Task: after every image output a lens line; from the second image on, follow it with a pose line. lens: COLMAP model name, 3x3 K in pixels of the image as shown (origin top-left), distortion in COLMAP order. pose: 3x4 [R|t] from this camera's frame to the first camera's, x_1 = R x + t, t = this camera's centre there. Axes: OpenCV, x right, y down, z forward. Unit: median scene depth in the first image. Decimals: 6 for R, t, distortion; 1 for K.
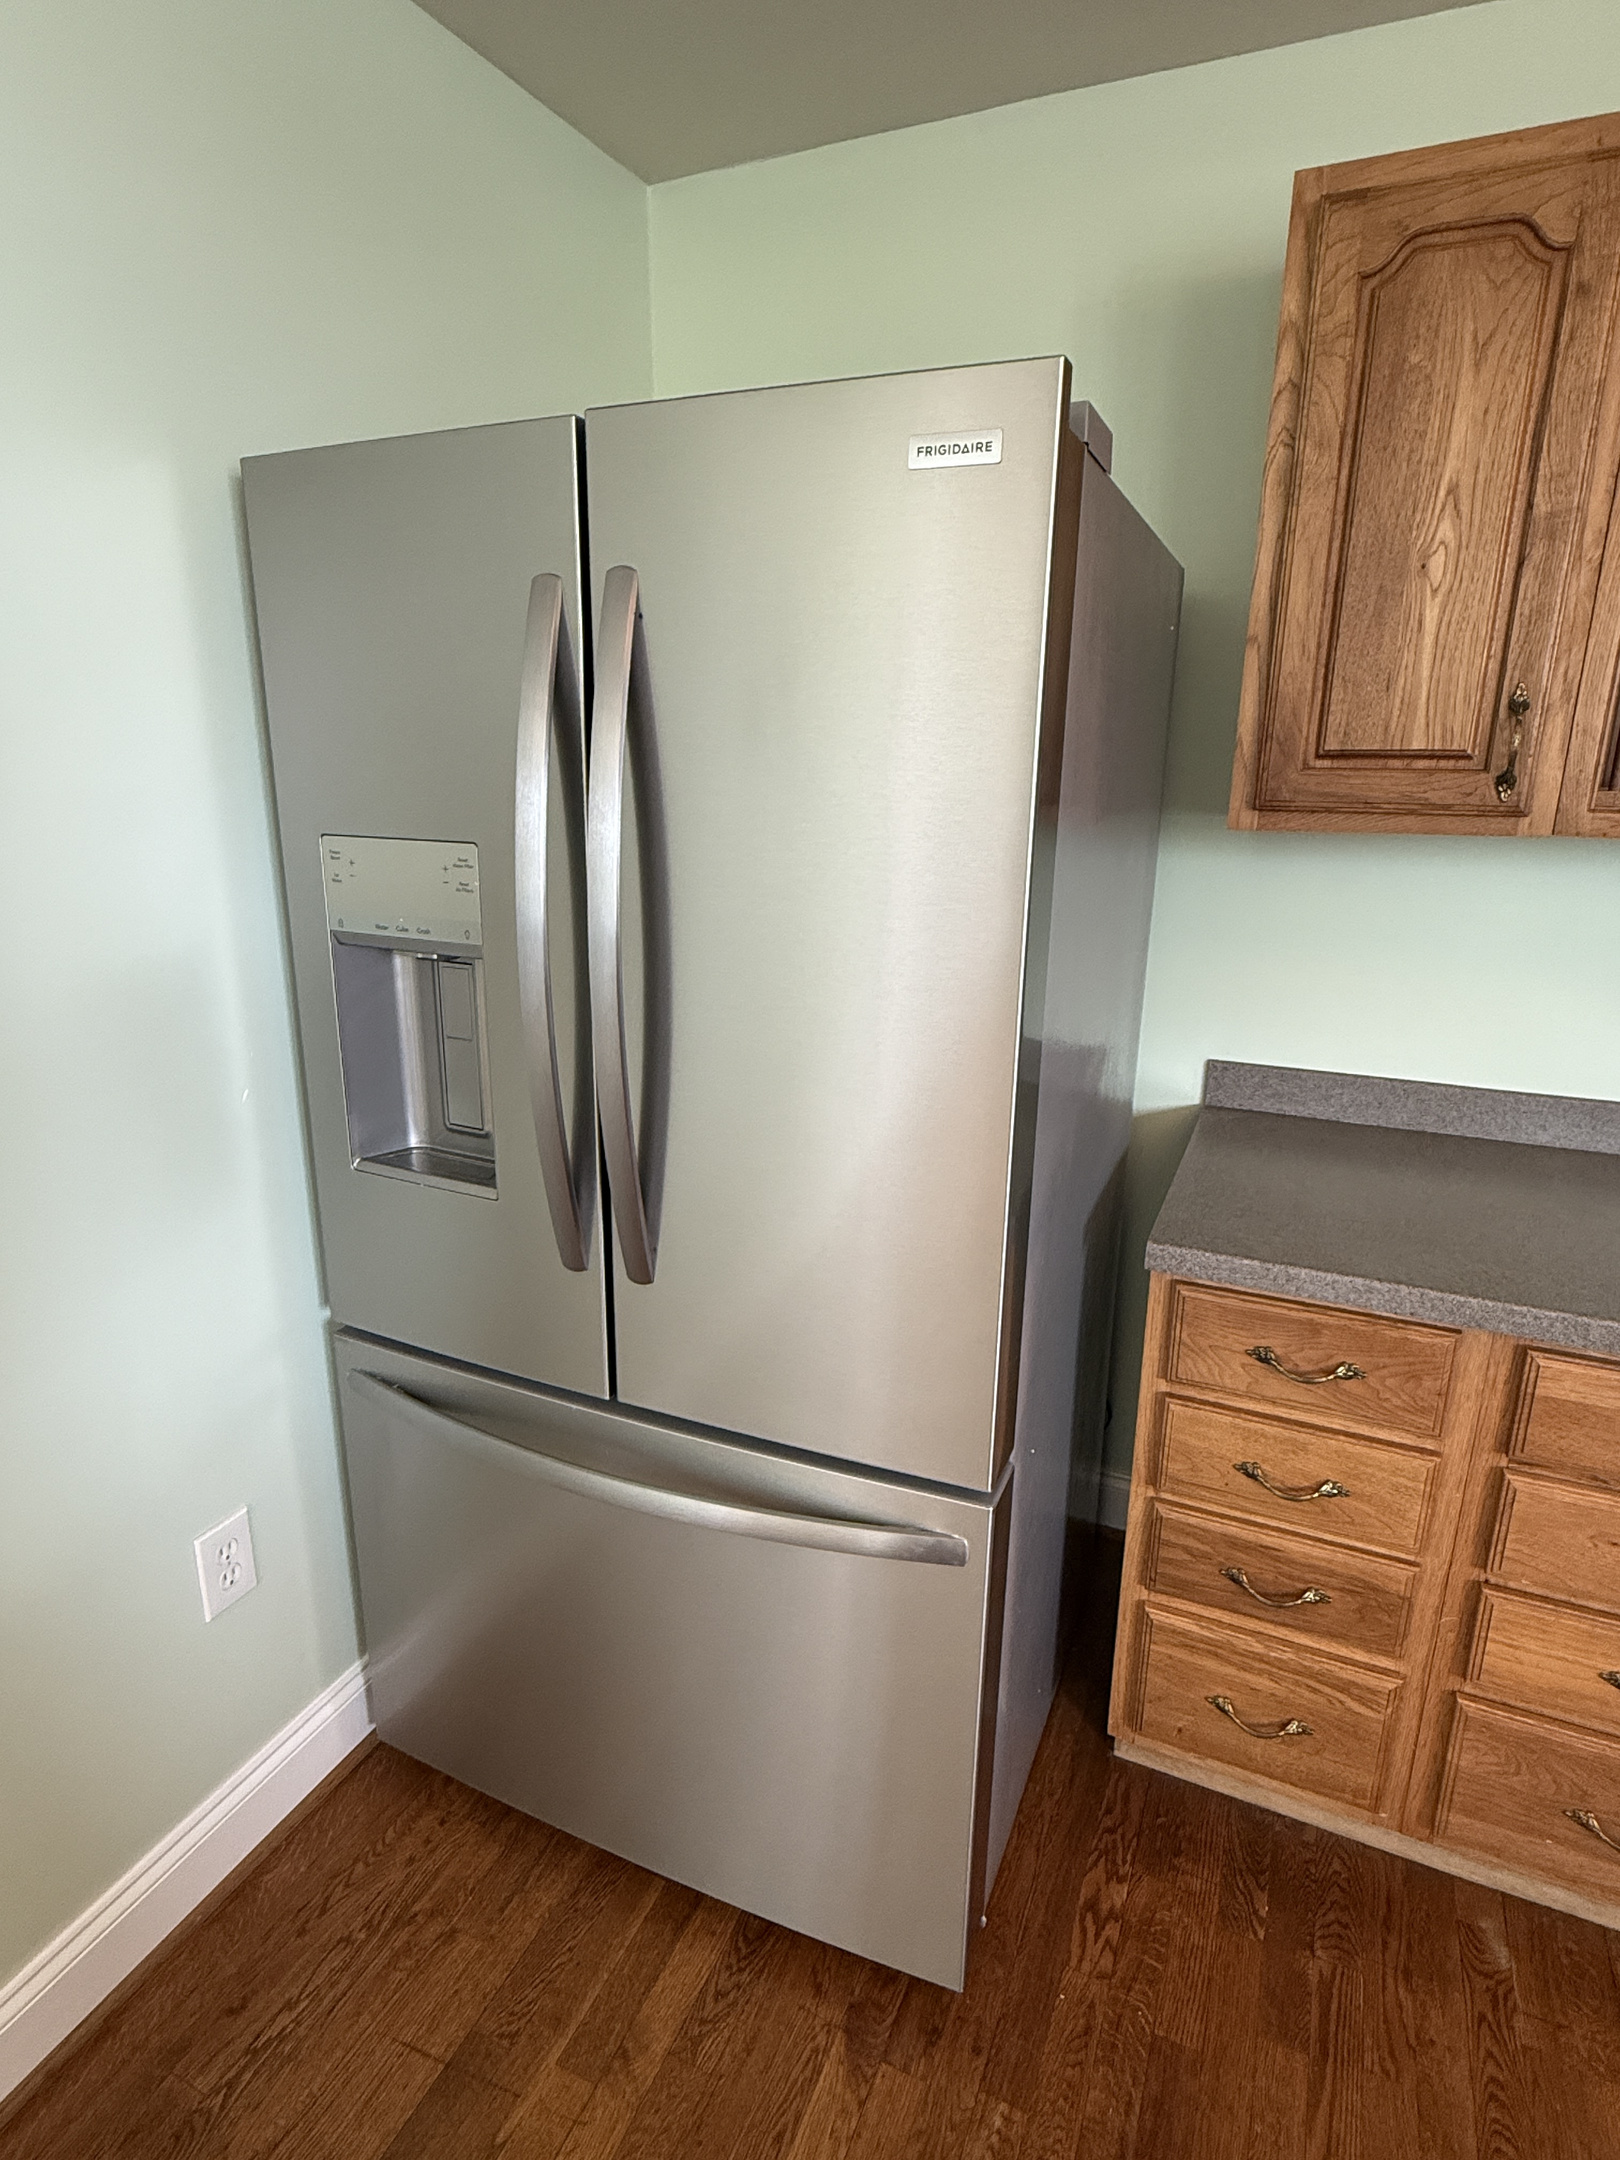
lens RADIAL K [[1156.1, 0, 804.0], [0, 1156.1, 1079.7], [0, 0, 1]] dist [0.002461, -0.001342]
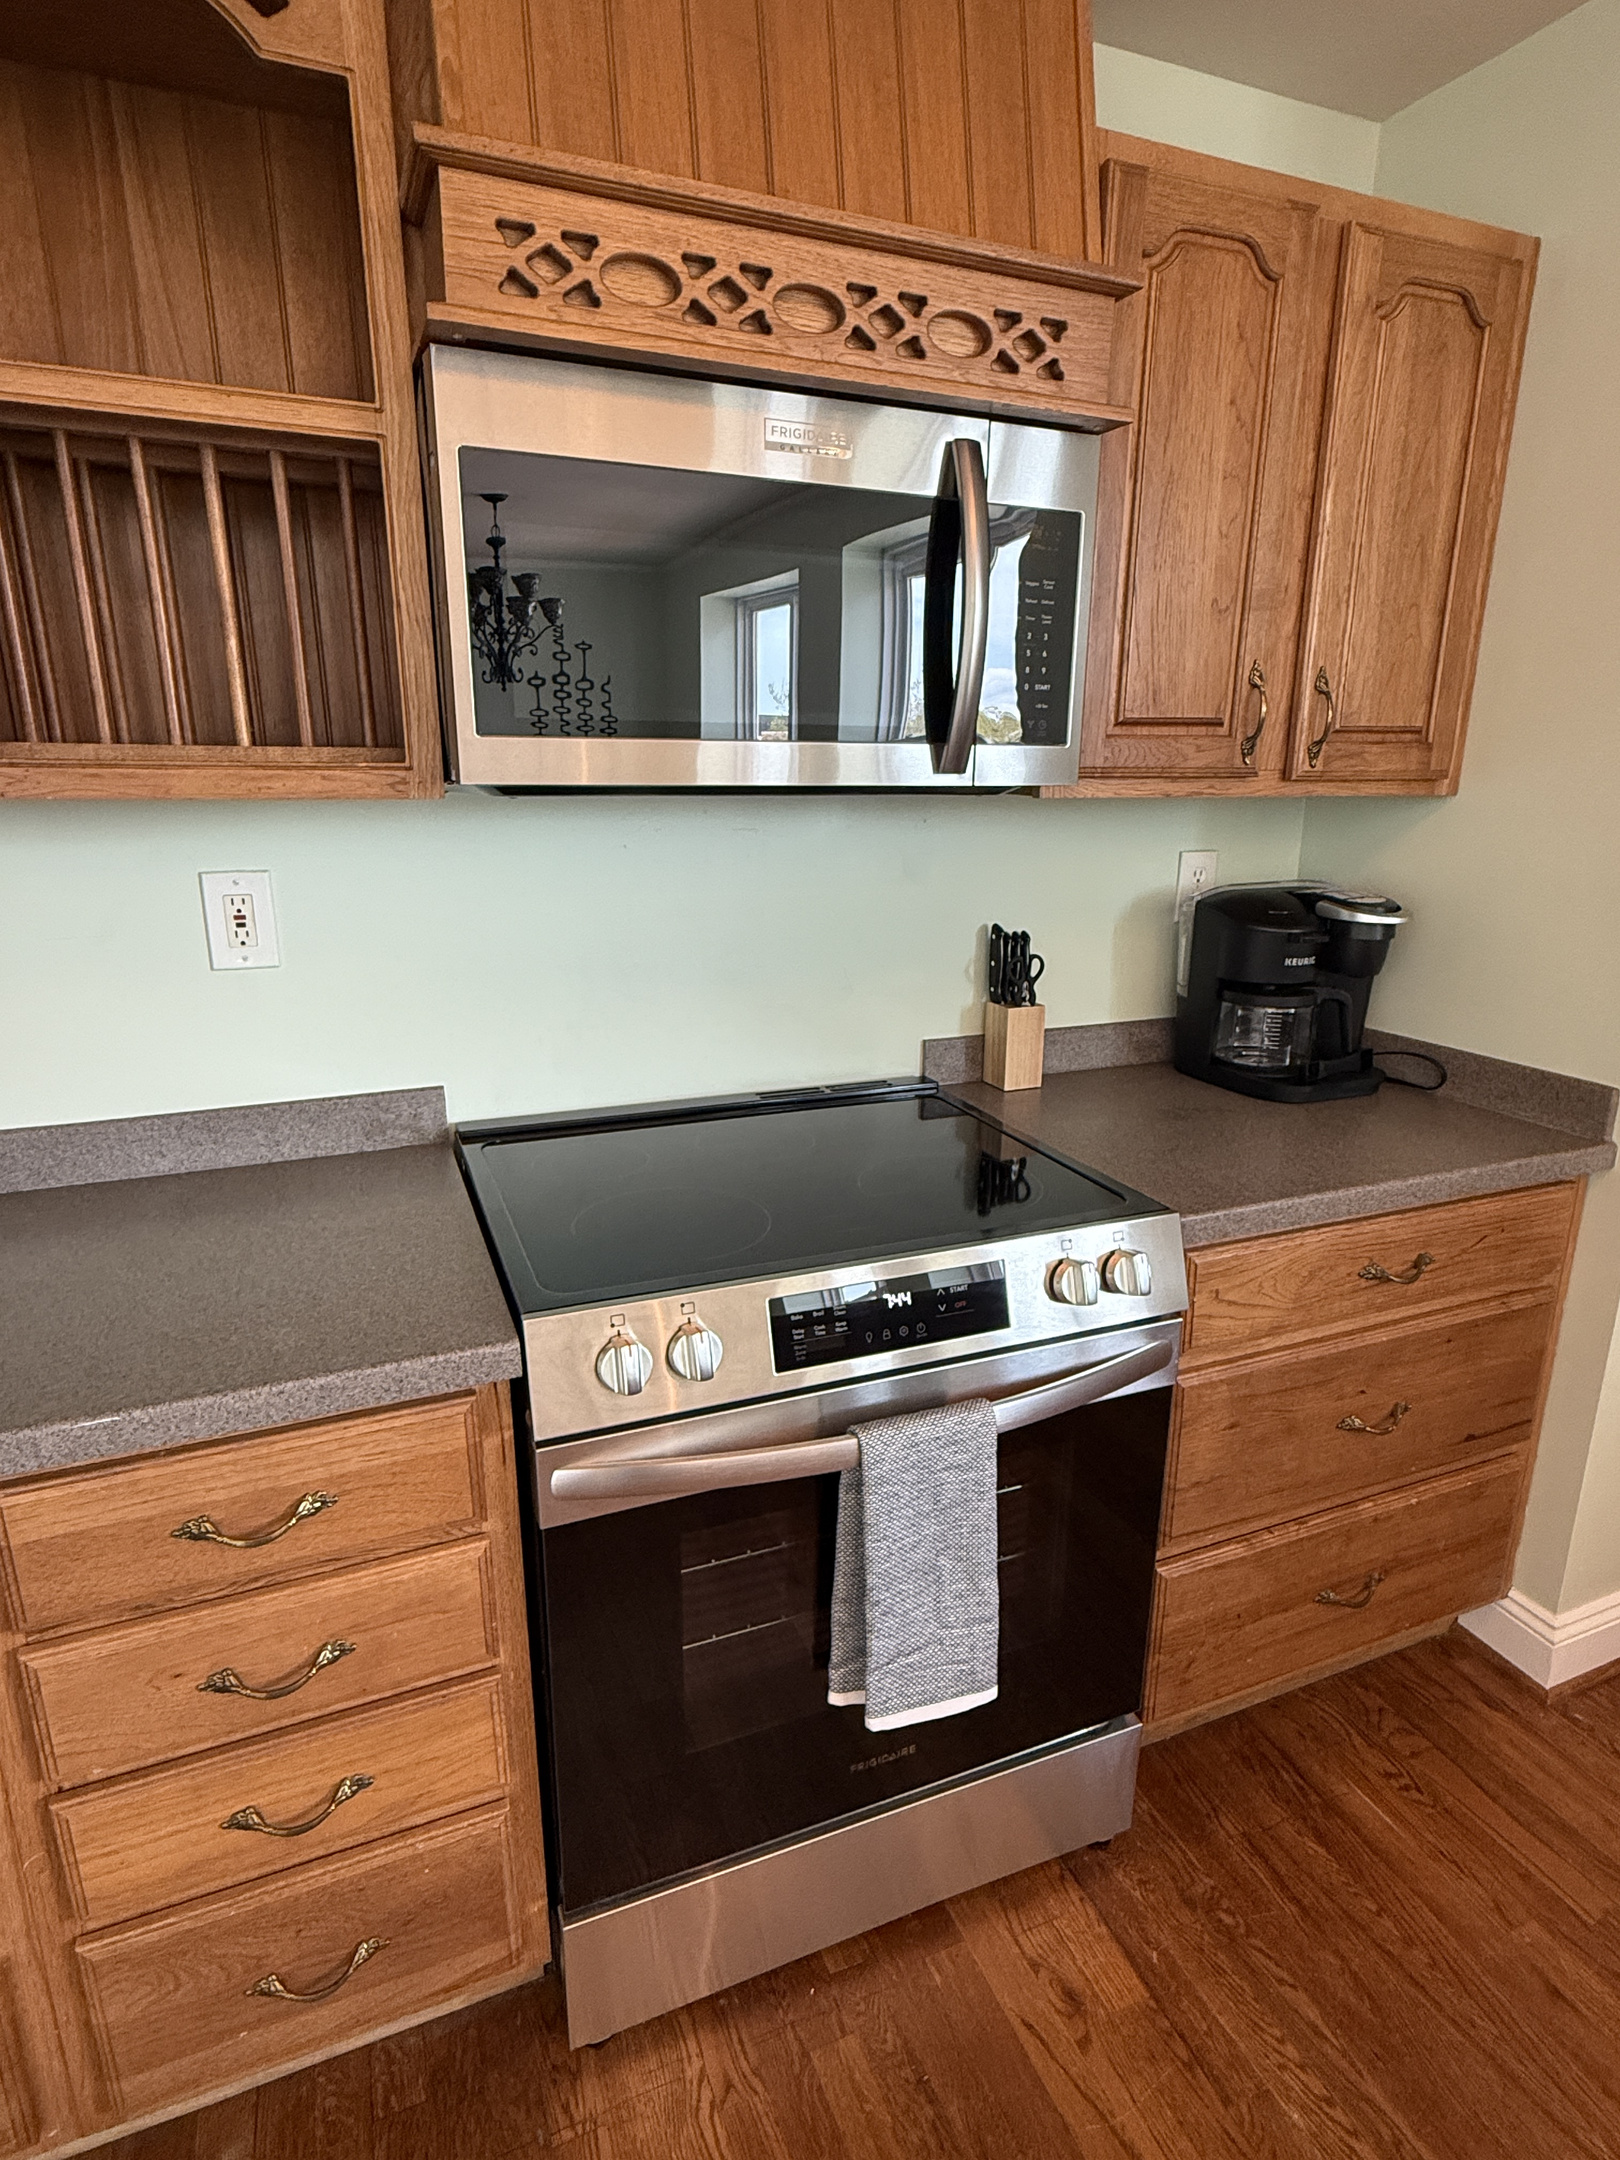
lens RADIAL K [[1156.1, 0, 815.0], [0, 1156.1, 1075.5], [0, 0, 1]] dist [0.002461, -0.001342]
pose [[0.680341, -0.193340, 0.706934, 0.478773], [0.204541, 0.976339, 0.070174, 0.030290], [-0.703775, 0.096855, 0.703790, 0.085837]]
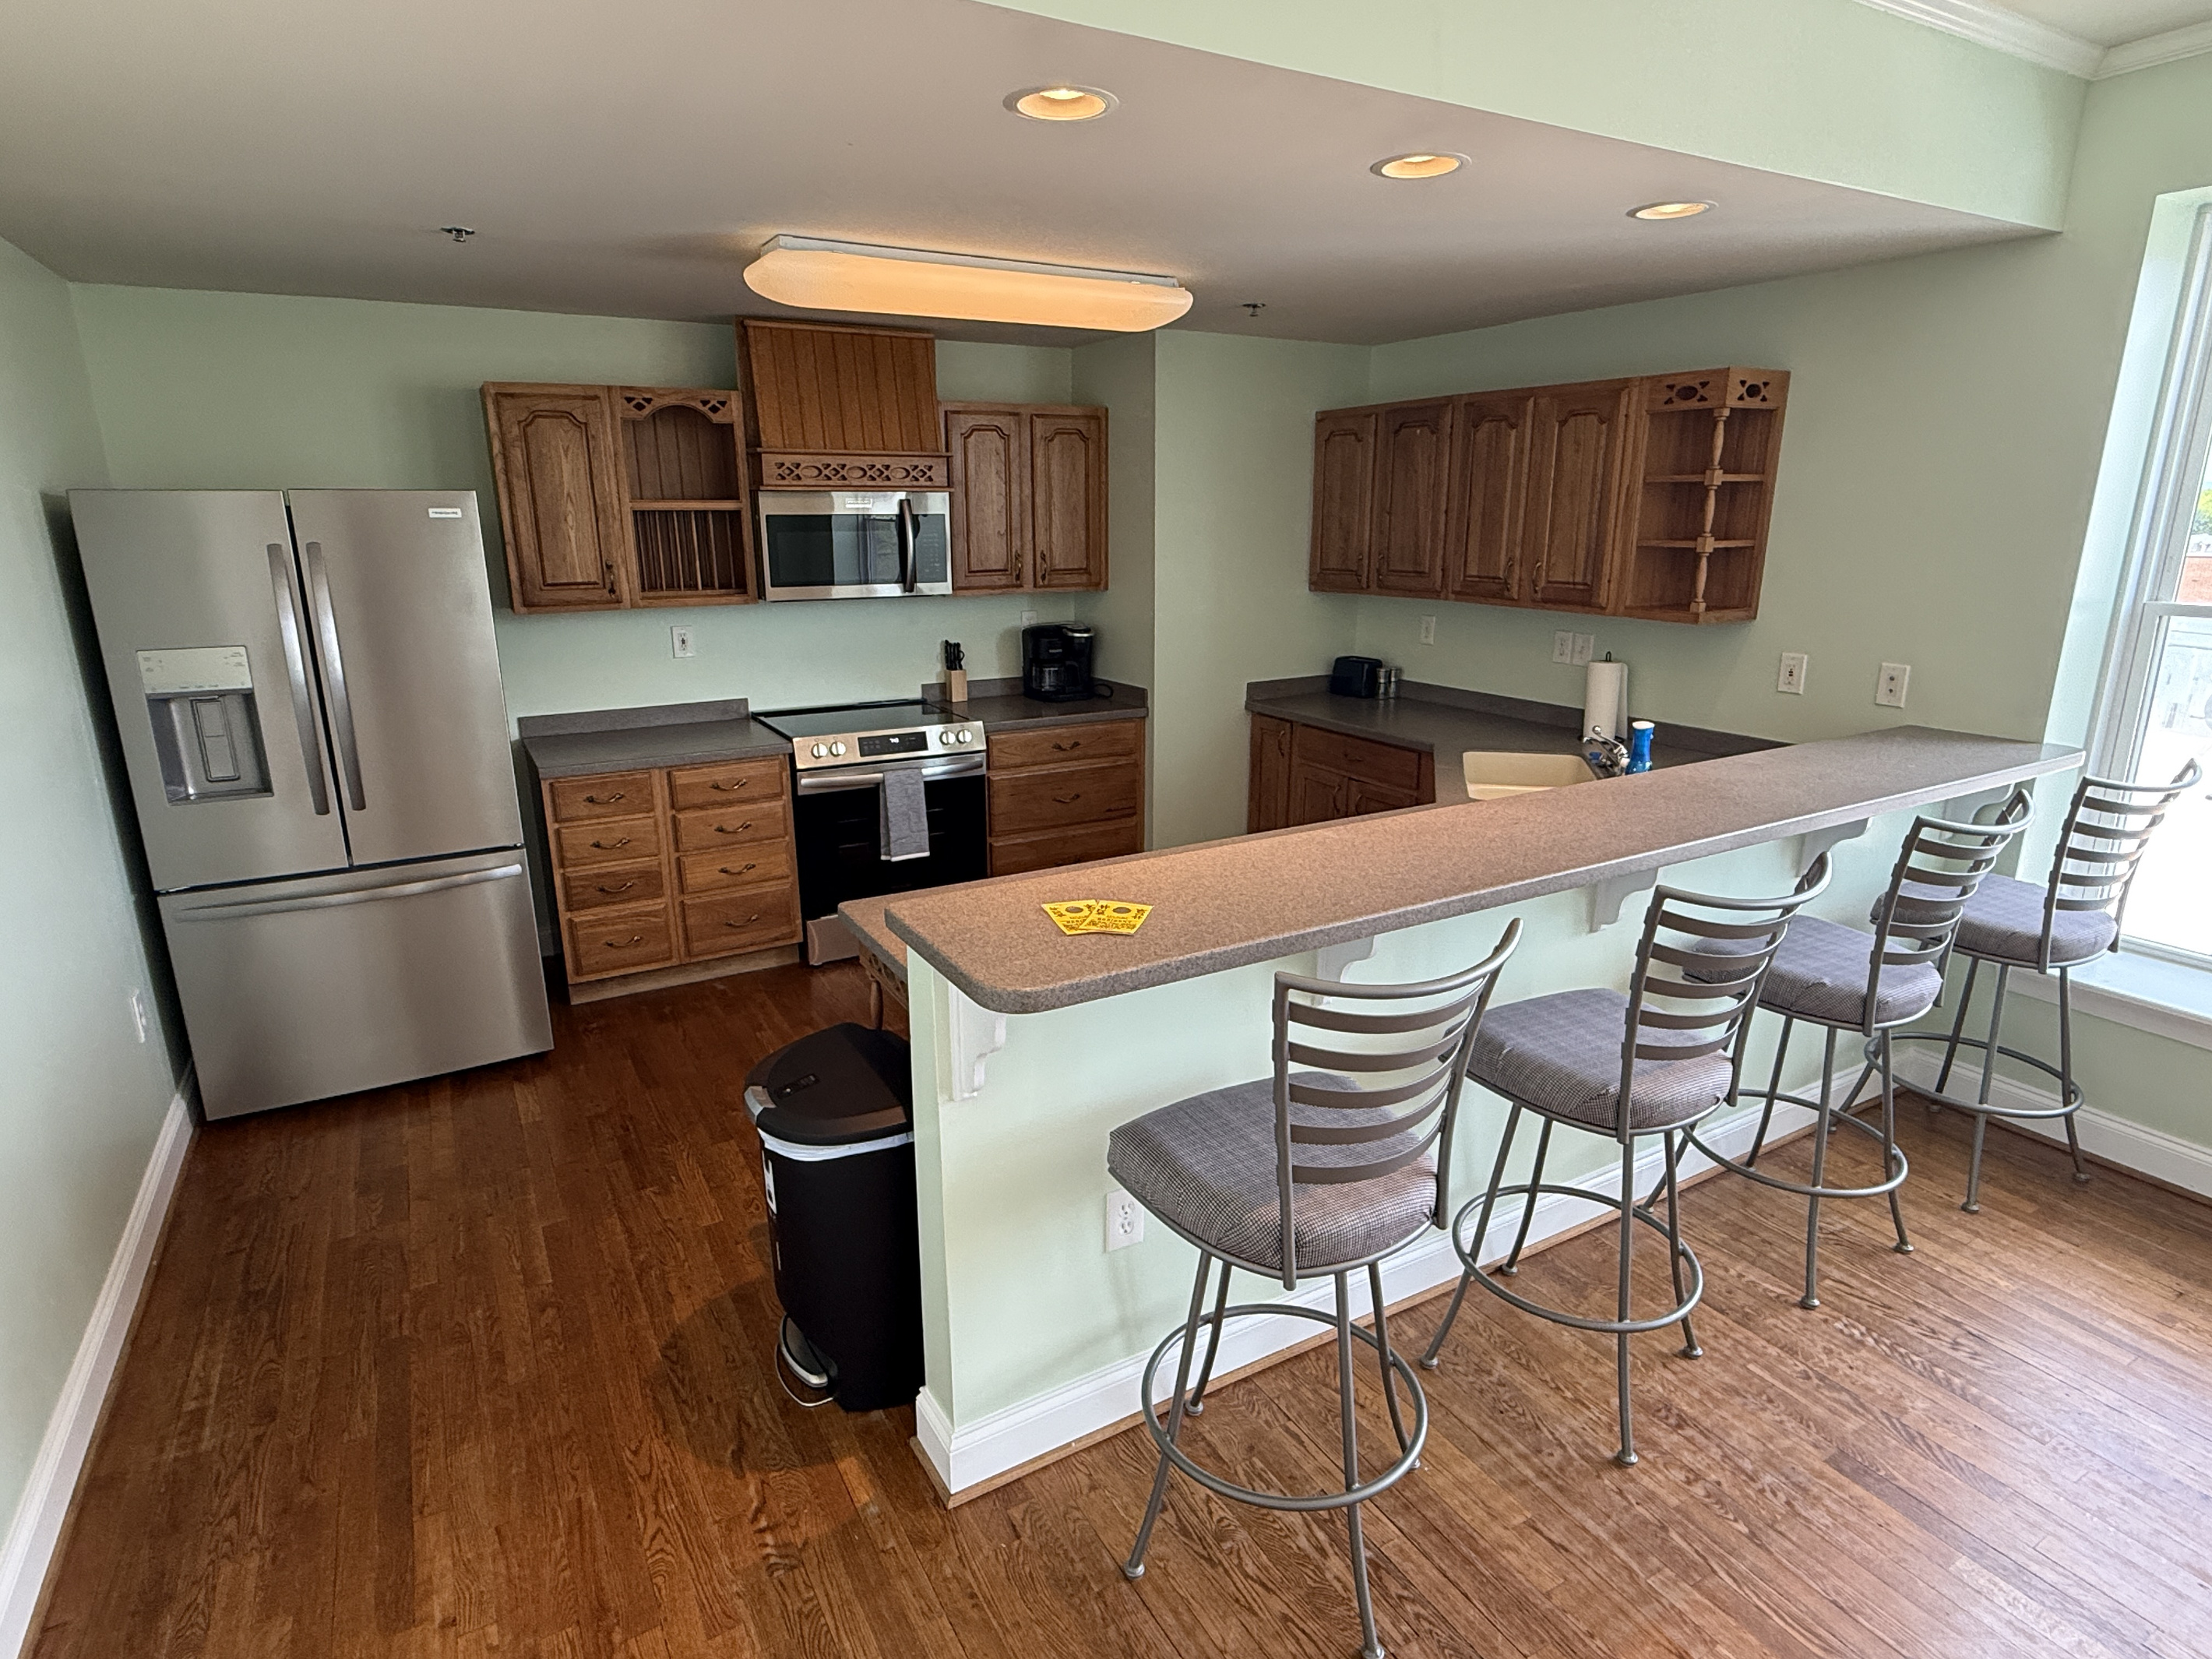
lens RADIAL K [[1183.9, 0, 1101.9], [0, 1183.9, 829.4], [0, 0, 1]] dist [0.002461, -0.001342]
pose [[0.584332, -0.221640, 0.780661, -1.141260], [0.235895, 0.966832, 0.097927, 0.321883], [-0.776473, 0.126932, 0.617235, -1.732143]]
